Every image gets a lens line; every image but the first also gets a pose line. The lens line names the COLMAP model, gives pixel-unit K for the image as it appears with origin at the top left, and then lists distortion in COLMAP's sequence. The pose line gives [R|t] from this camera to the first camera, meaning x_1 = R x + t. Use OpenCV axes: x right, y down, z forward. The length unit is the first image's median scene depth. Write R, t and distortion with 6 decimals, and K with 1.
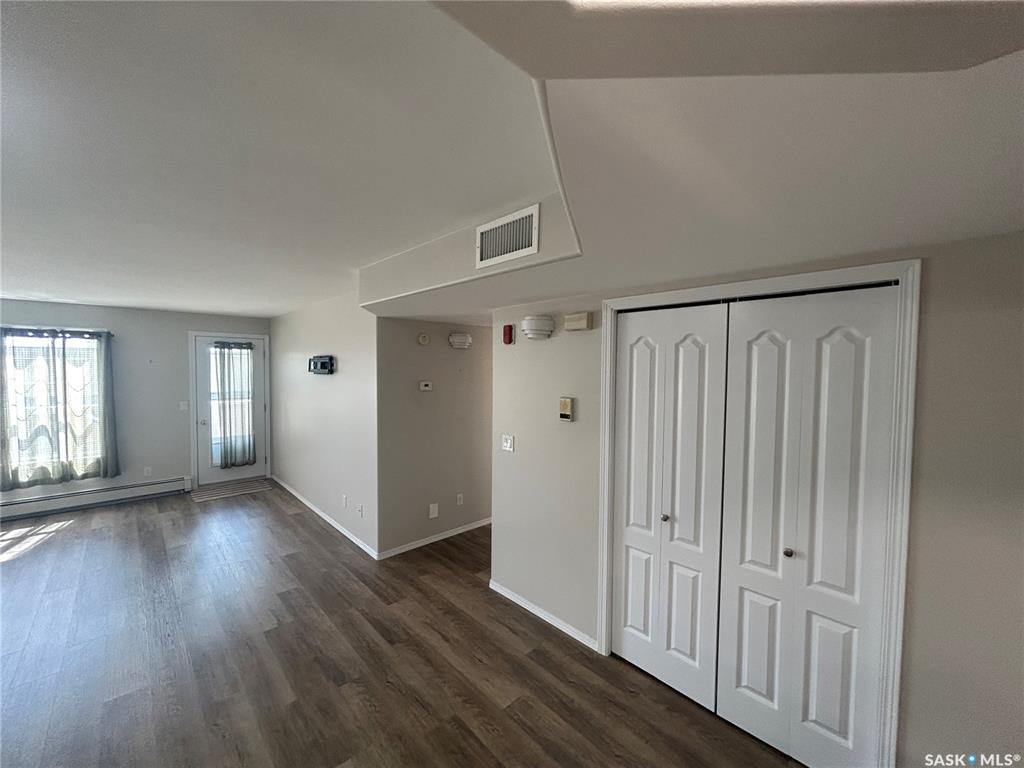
lens RADIAL K [[410.2, 0, 503.9], [0, 410.2, 385.8], [0, 0, 1]] dist [-0.002292, 0.000437]
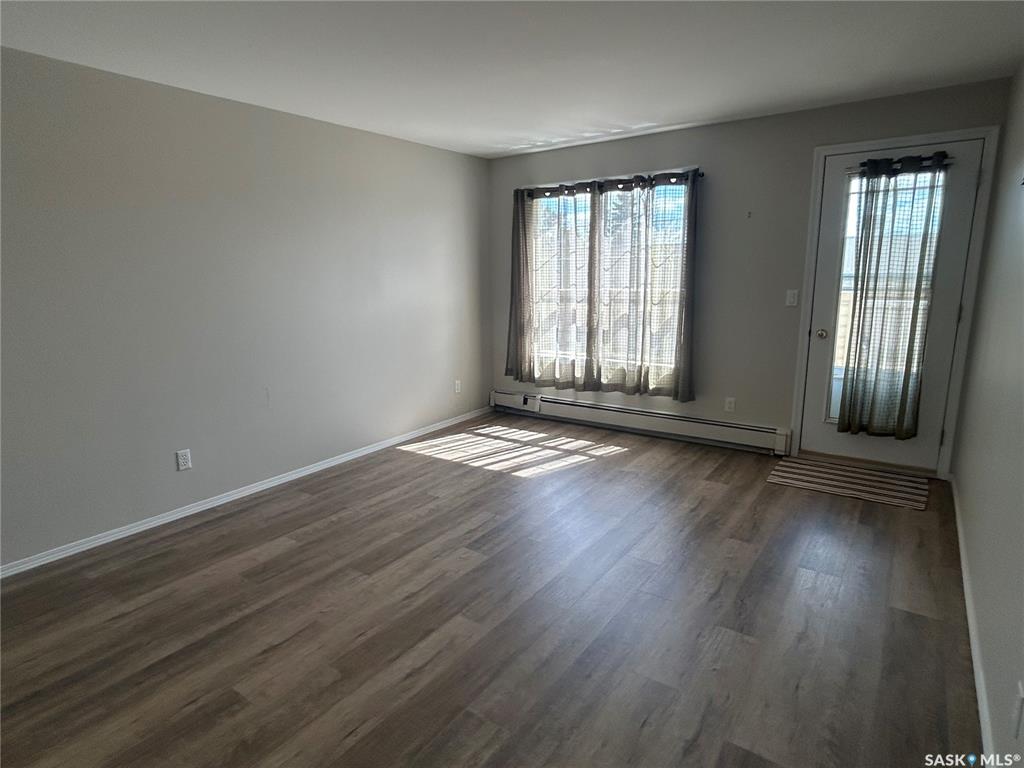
lens RADIAL K [[585.0, 0, 502.4], [0, 585.0, 382.6], [0, 0, 1]] dist [0.002224, 0.004216]
pose [[0.223021, 0.181215, -0.957822, -0.125277], [-0.027160, 0.983343, 0.179720, 0.032442], [0.974435, -0.014067, 0.224228, 0.497014]]
